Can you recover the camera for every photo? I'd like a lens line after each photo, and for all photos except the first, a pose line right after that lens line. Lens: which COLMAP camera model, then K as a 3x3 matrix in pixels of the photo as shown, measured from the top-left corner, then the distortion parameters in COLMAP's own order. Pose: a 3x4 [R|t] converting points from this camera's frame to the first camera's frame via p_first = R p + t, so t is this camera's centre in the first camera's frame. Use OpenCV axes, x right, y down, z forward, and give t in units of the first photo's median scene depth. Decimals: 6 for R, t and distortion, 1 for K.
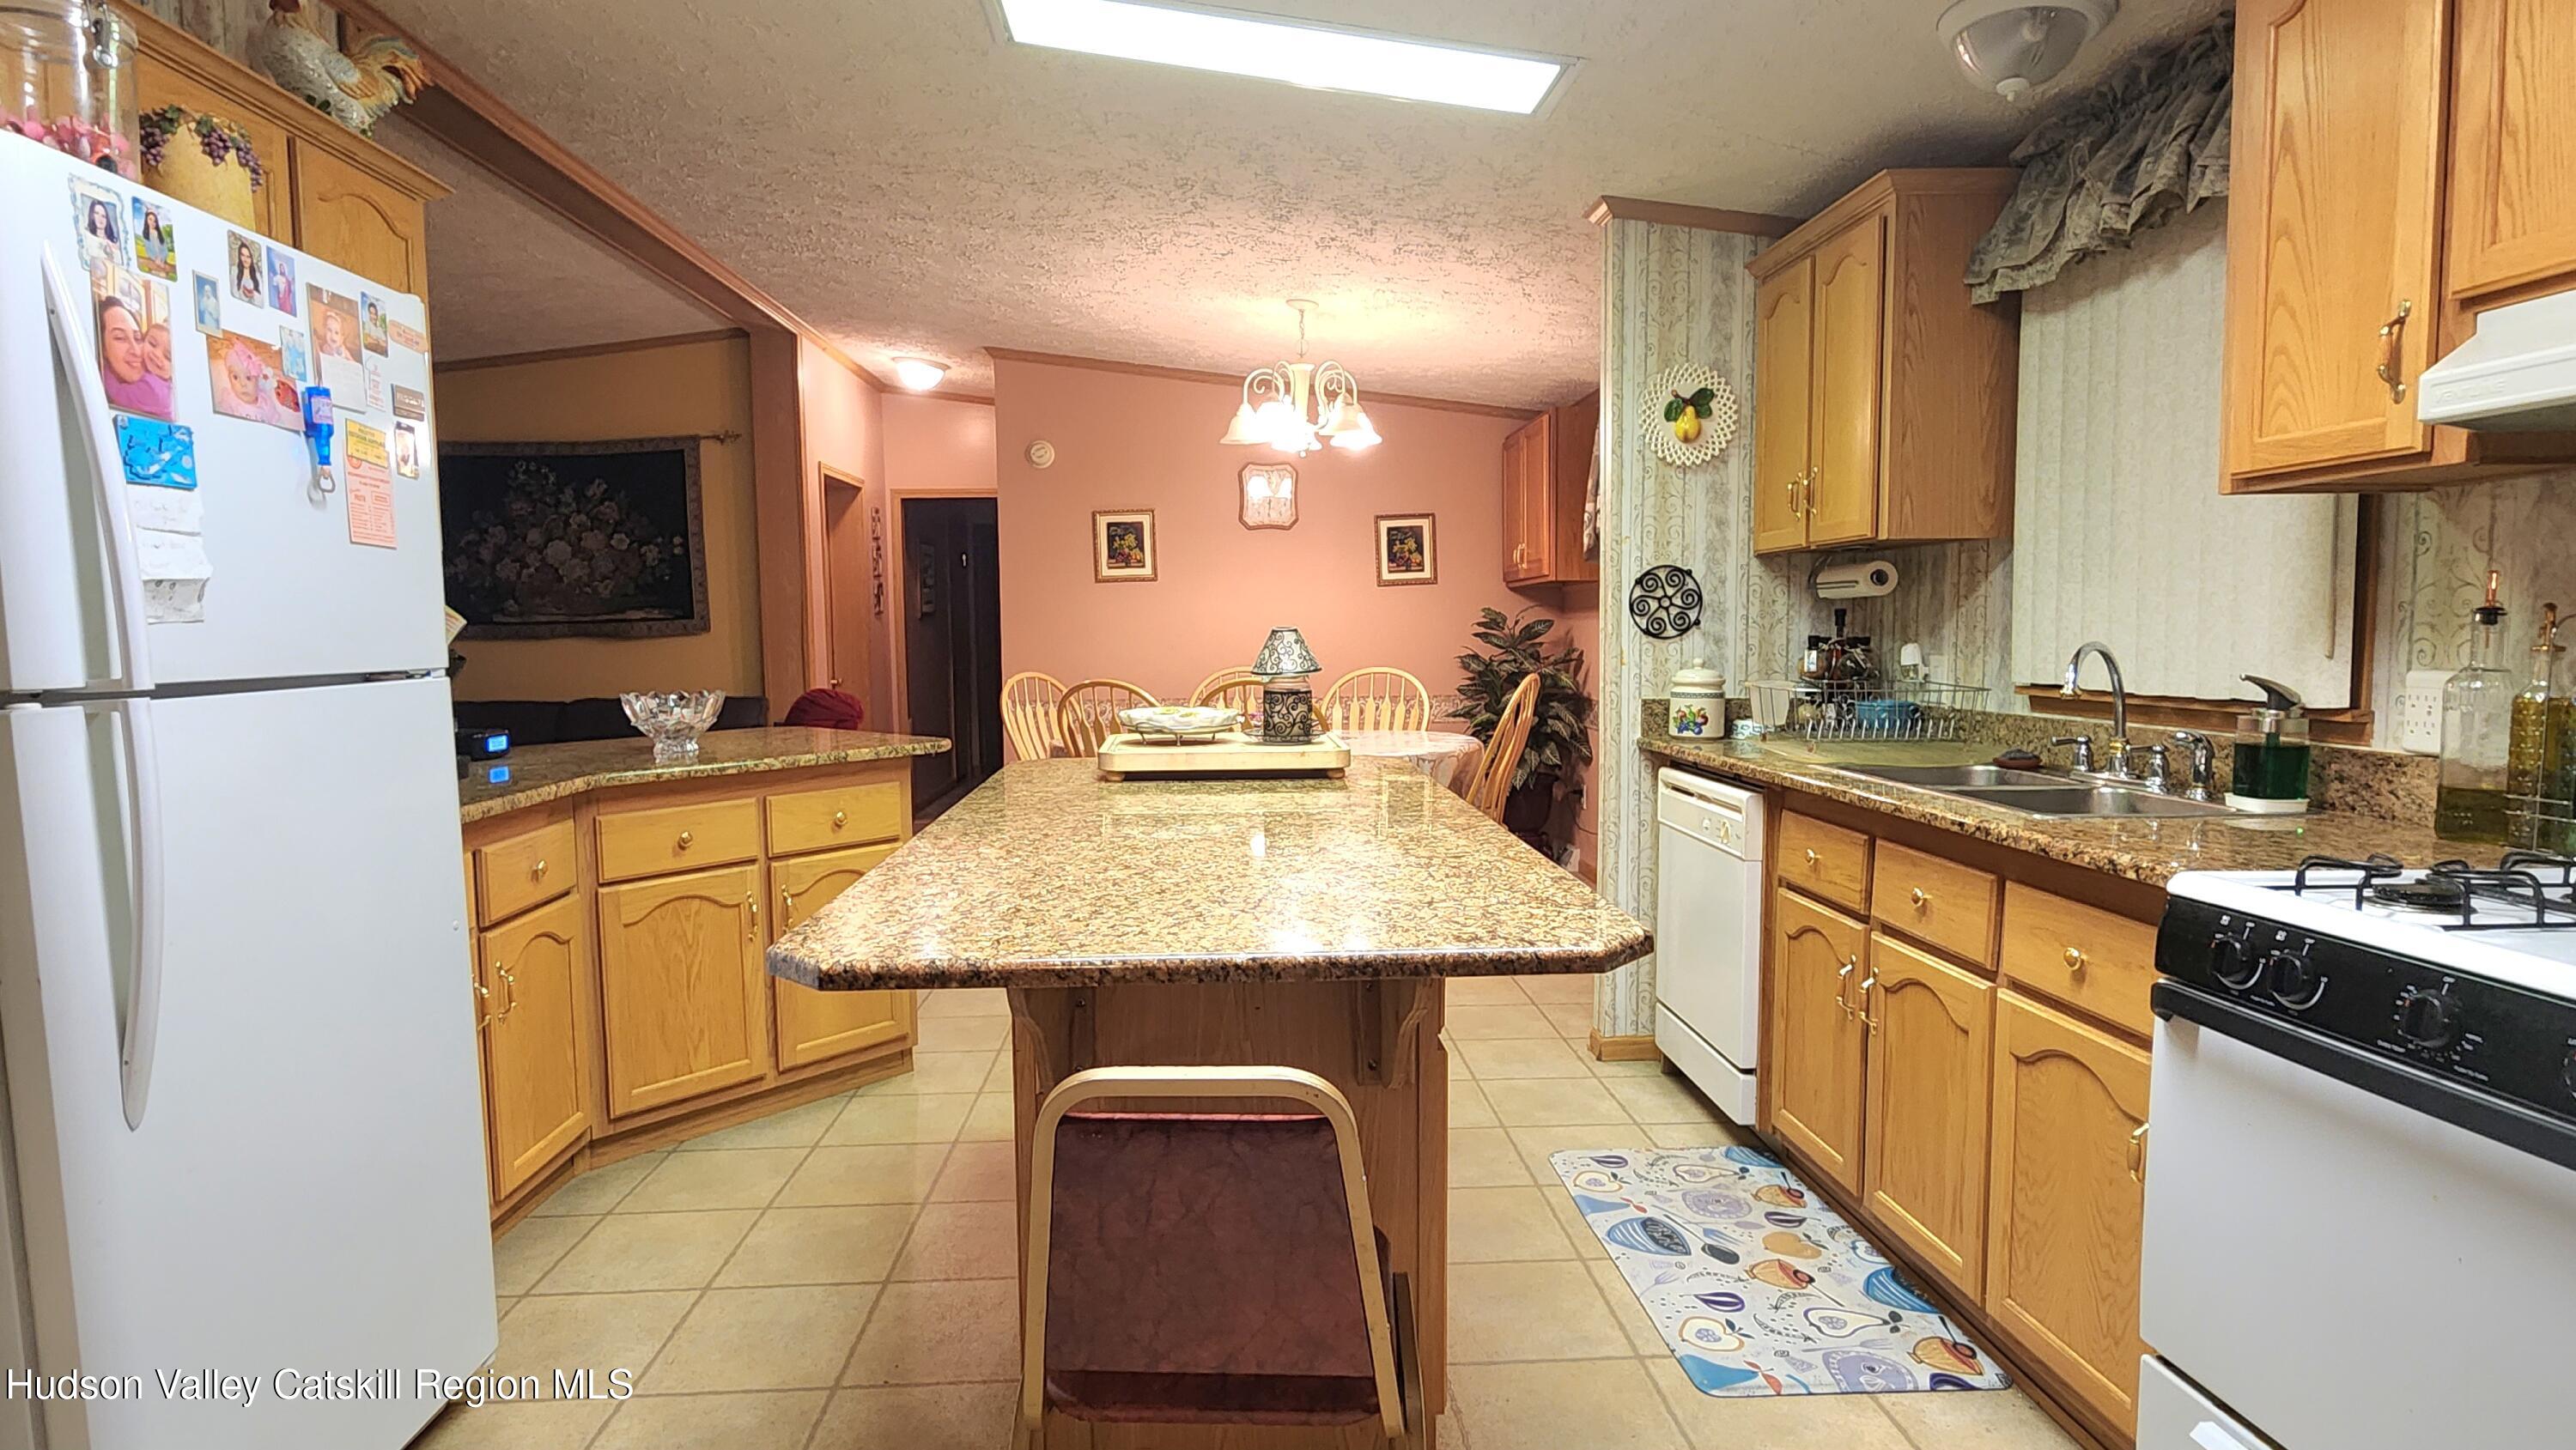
lens RADIAL K [[1302.6, 0, 1280.9], [0, 1302.6, 721.7], [0, 0, 1]] dist [0.000171, 0.000467]
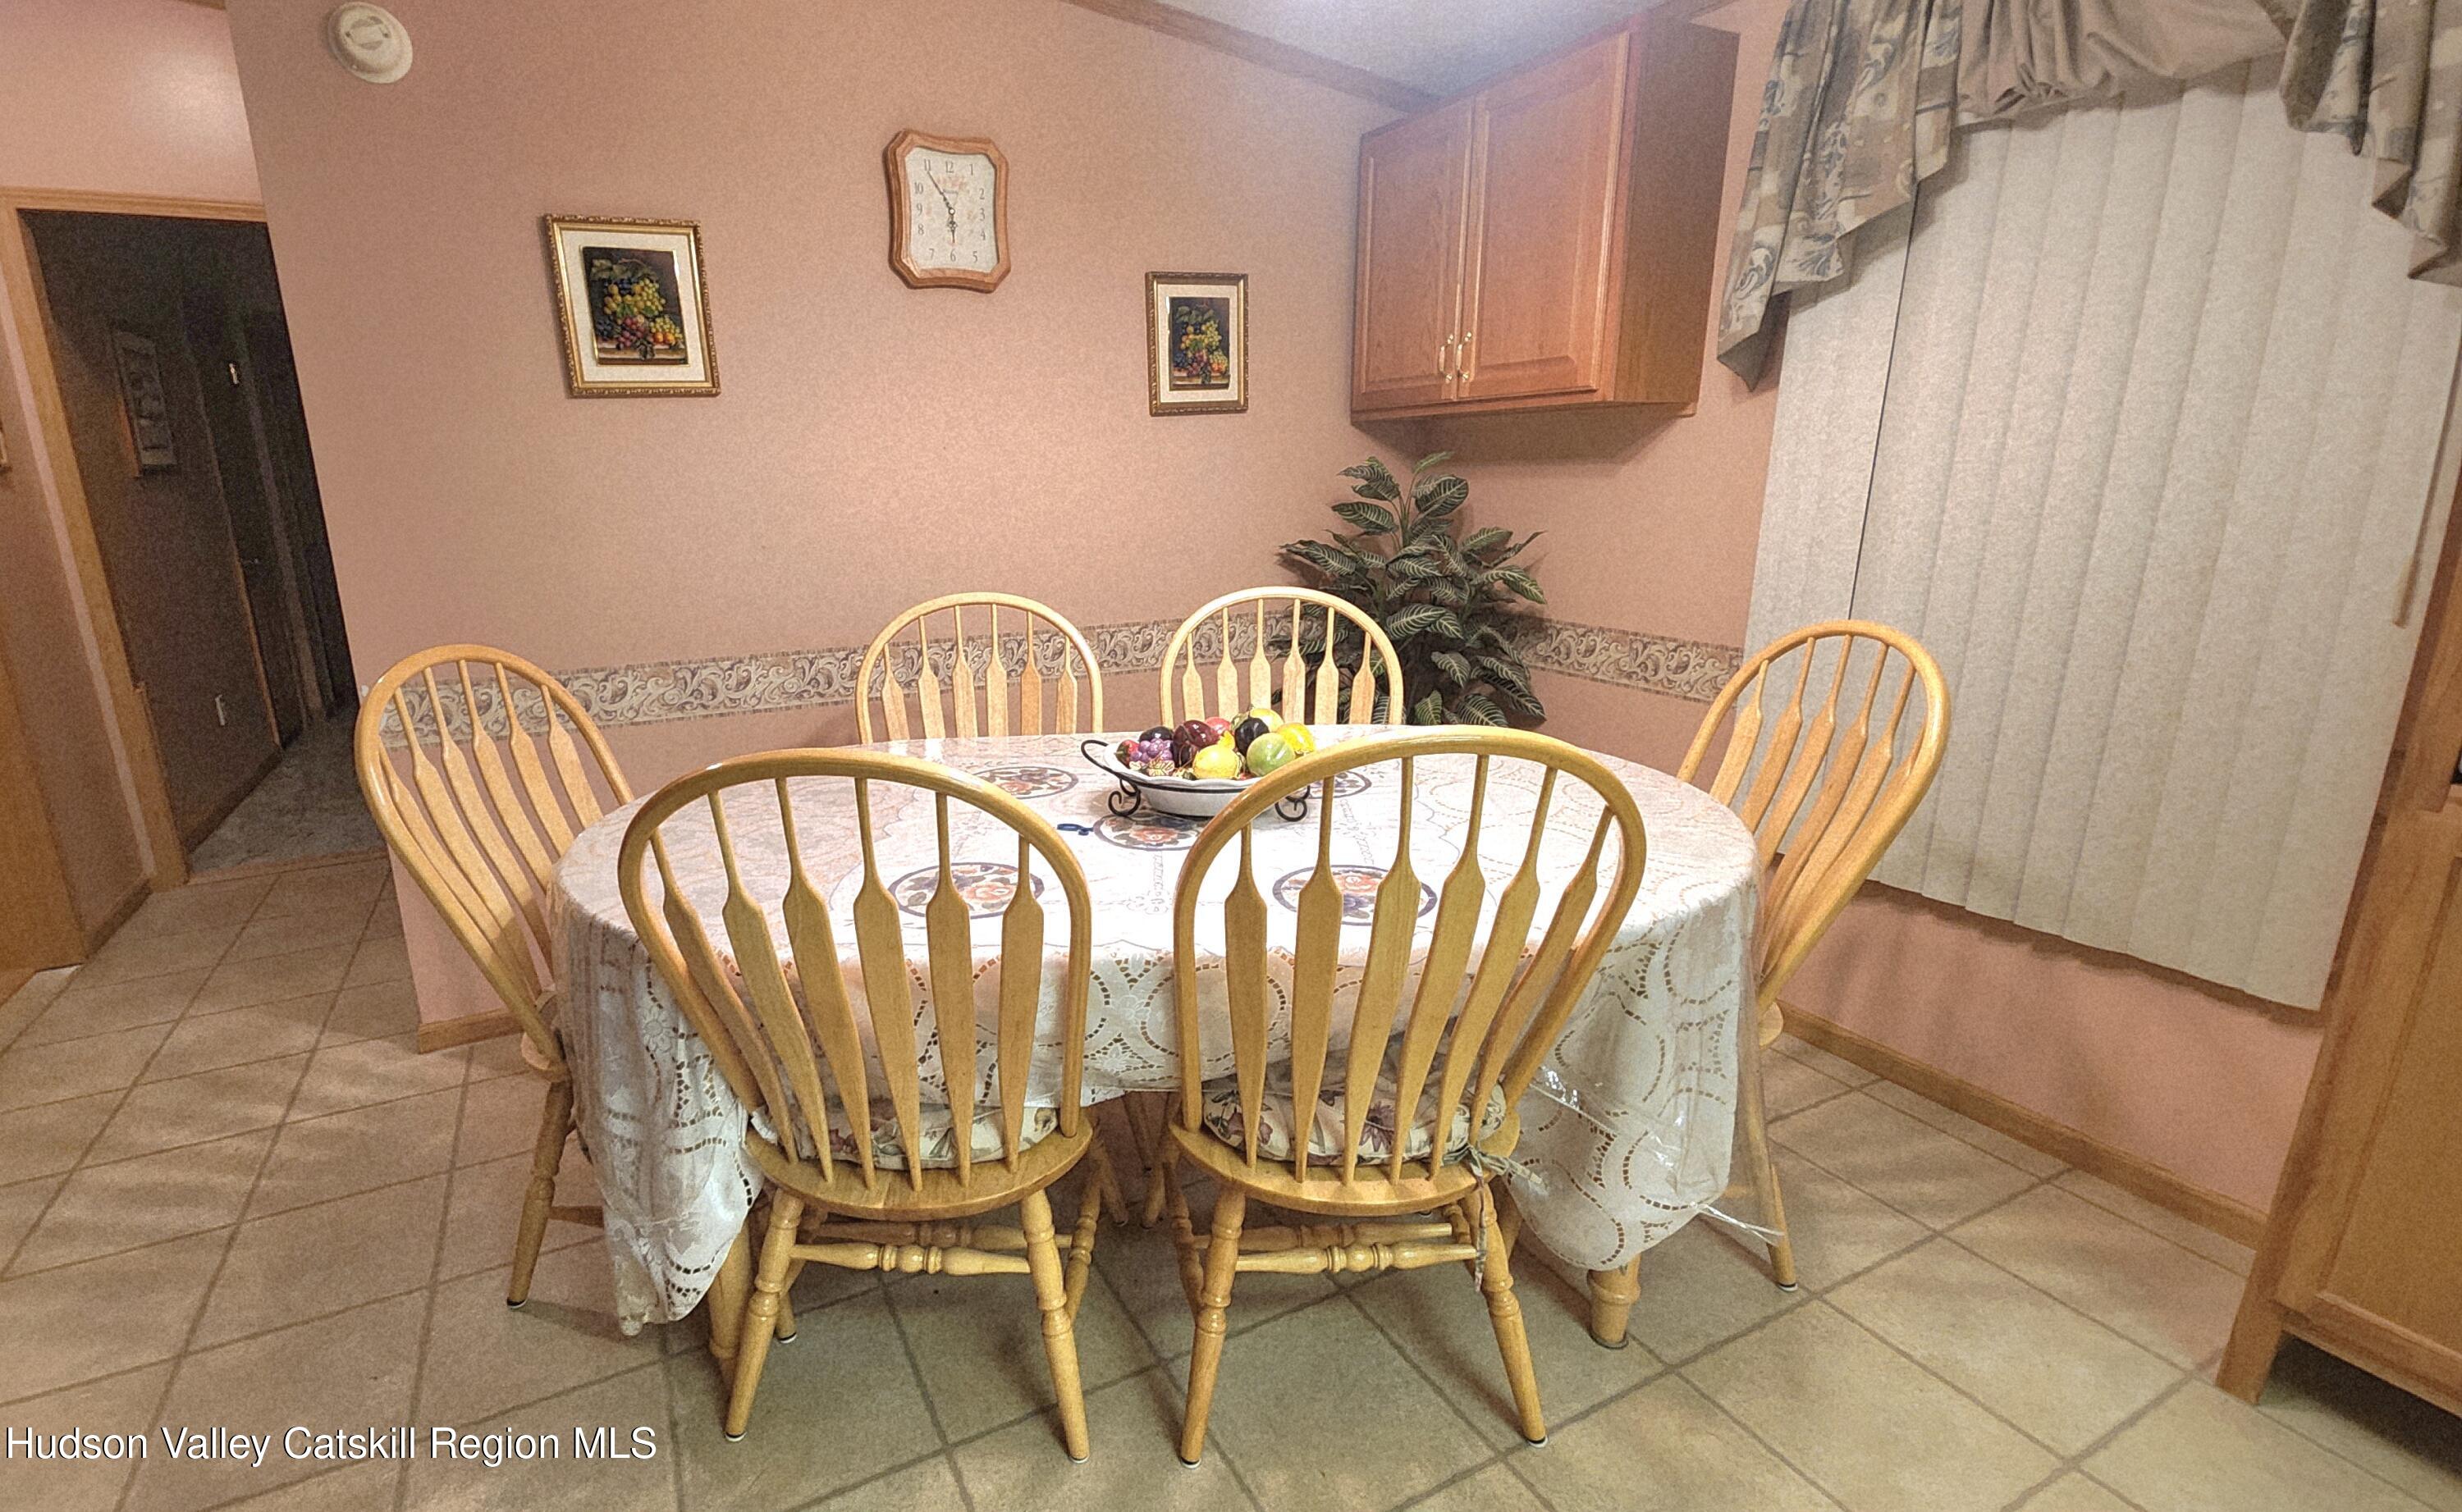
lens RADIAL K [[1099.7, 0, 1099.8], [0, 1099.7, 753.9], [0, 0, 1]] dist [0.001725, -0.003136]
pose [[0.925033, -0.100146, 0.366449, -0.124002], [0.033428, 0.982342, 0.184081, -0.052320], [-0.378413, -0.158032, 0.912047, 0.583423]]
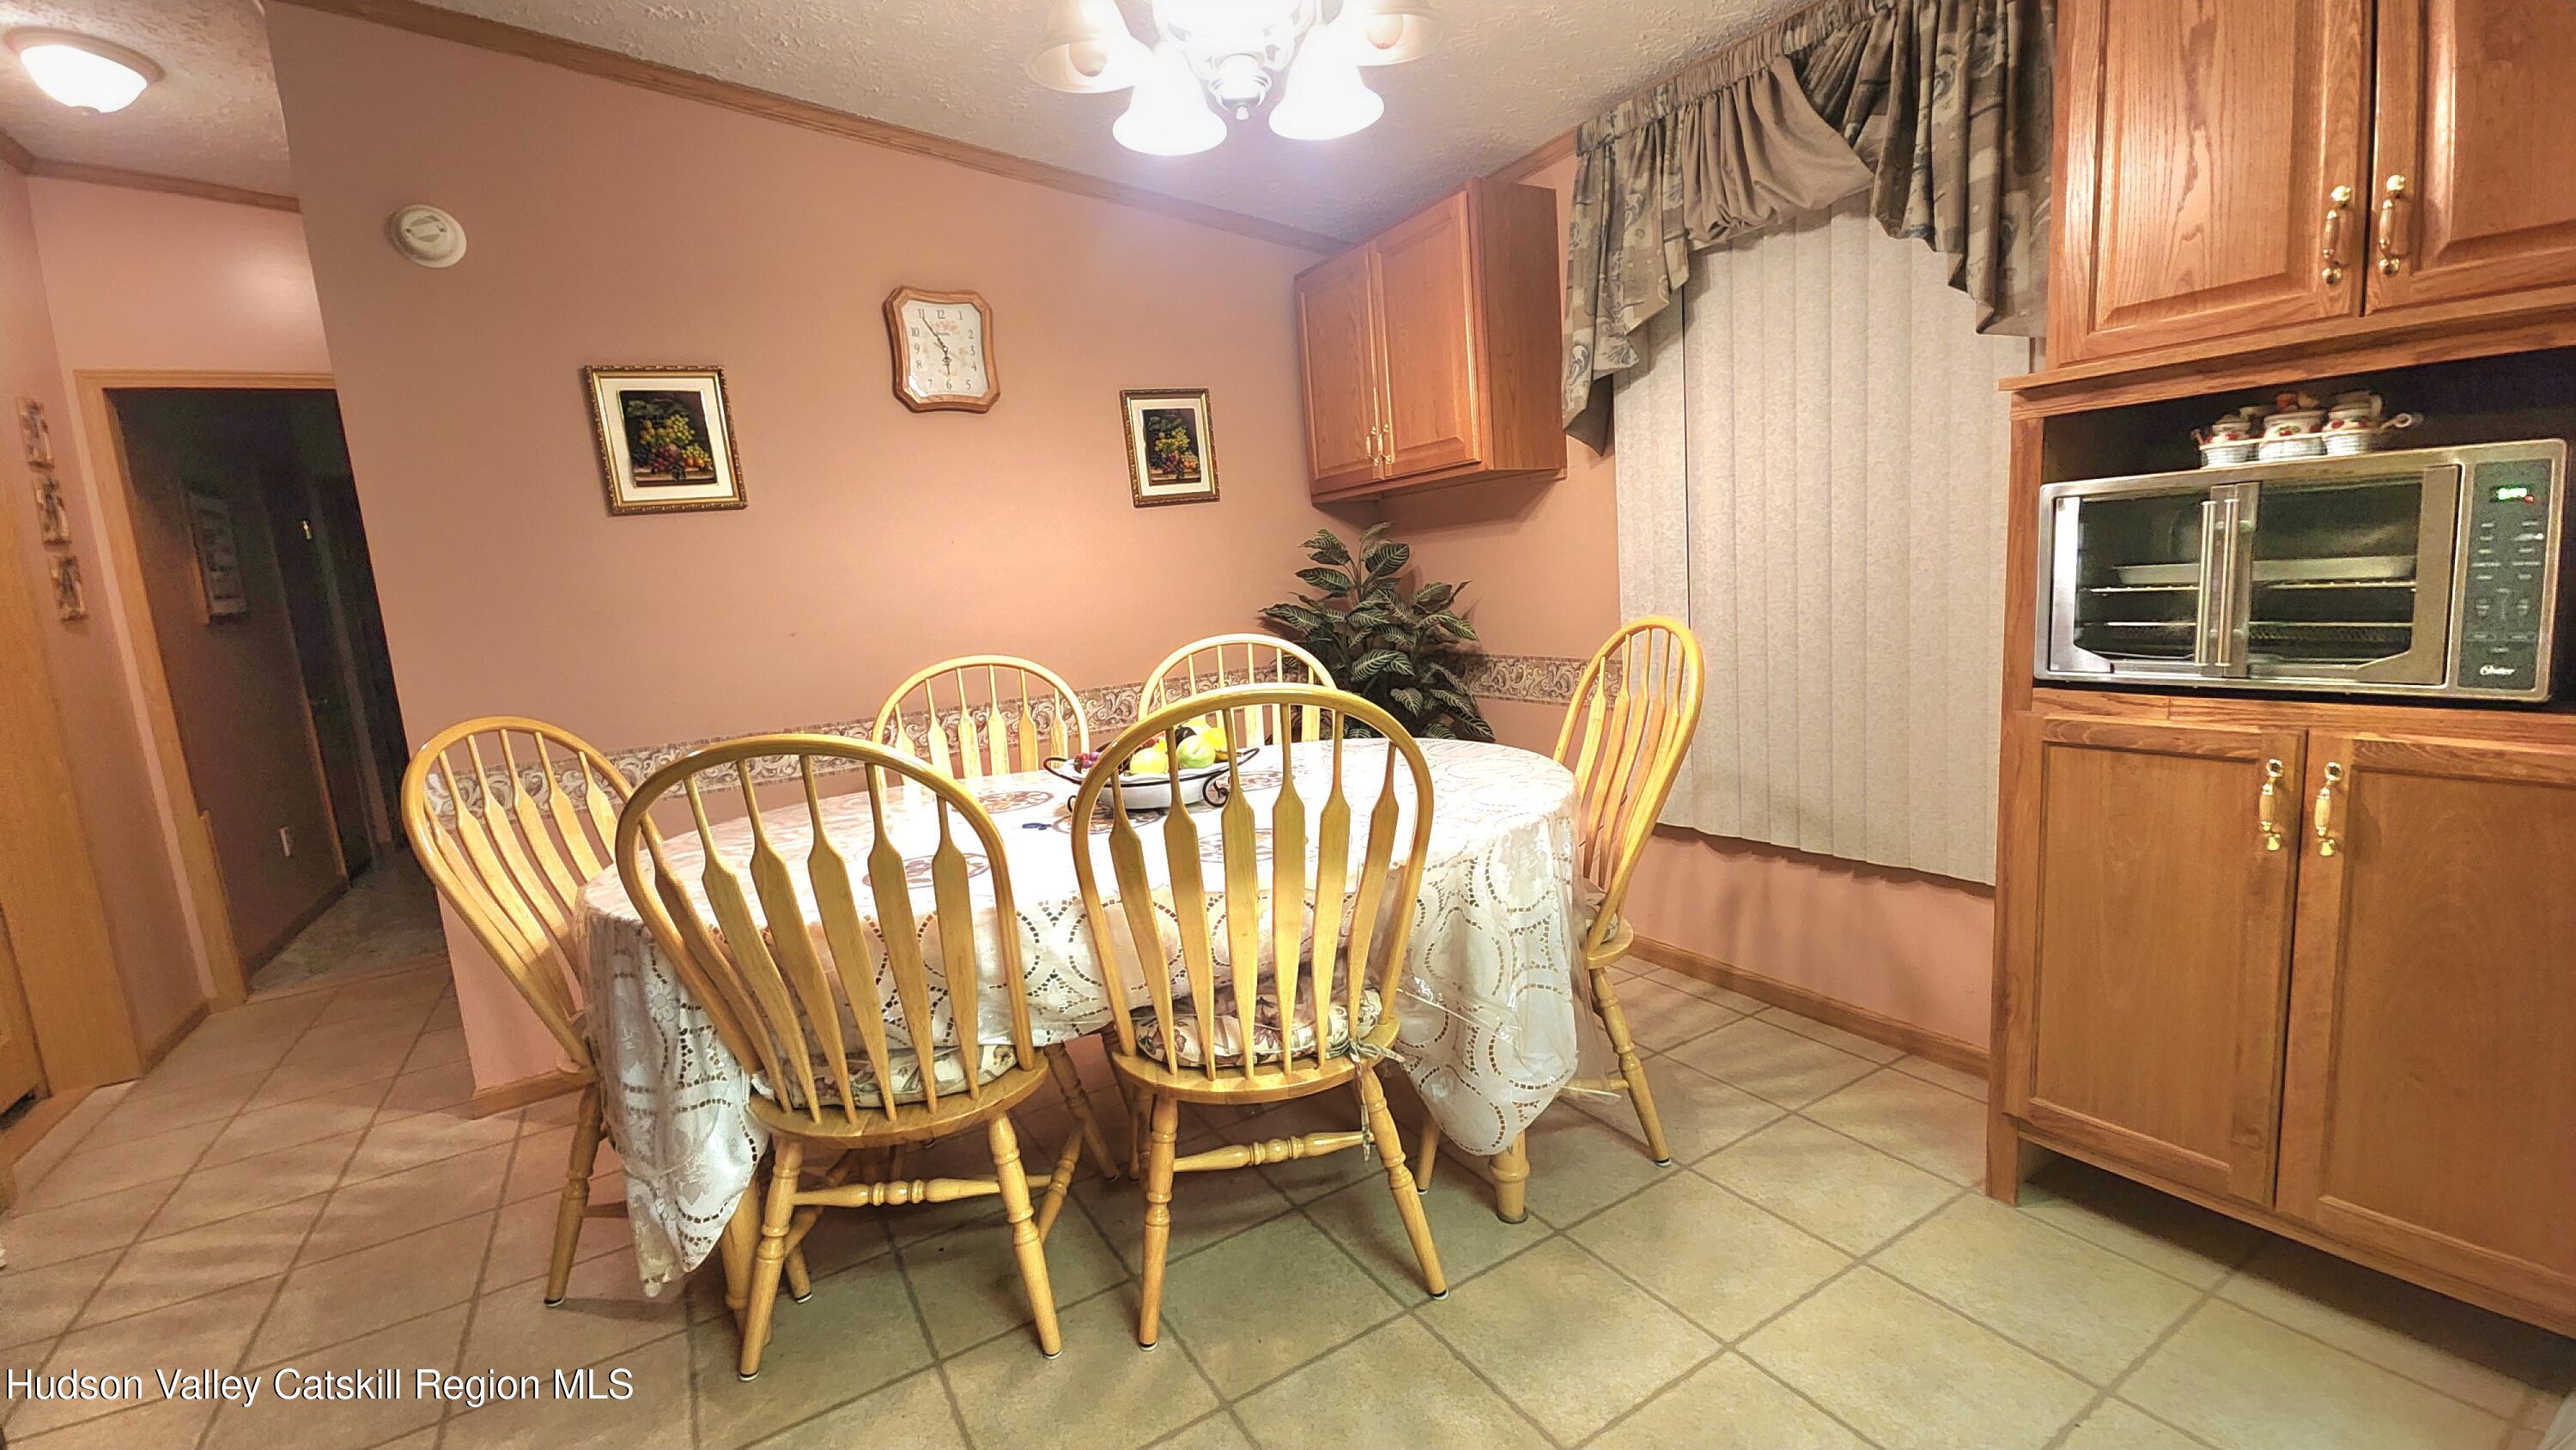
lens RADIAL K [[1054.4, 0, 1271.8], [0, 1054.4, 720.5], [0, 0, 1]] dist [0.001935, -0.003908]
pose [[0.885269, -0.123014, 0.448515, -0.107812], [0.102162, 0.992266, 0.070504, -0.031857], [-0.453720, -0.016594, 0.890990, 0.523667]]
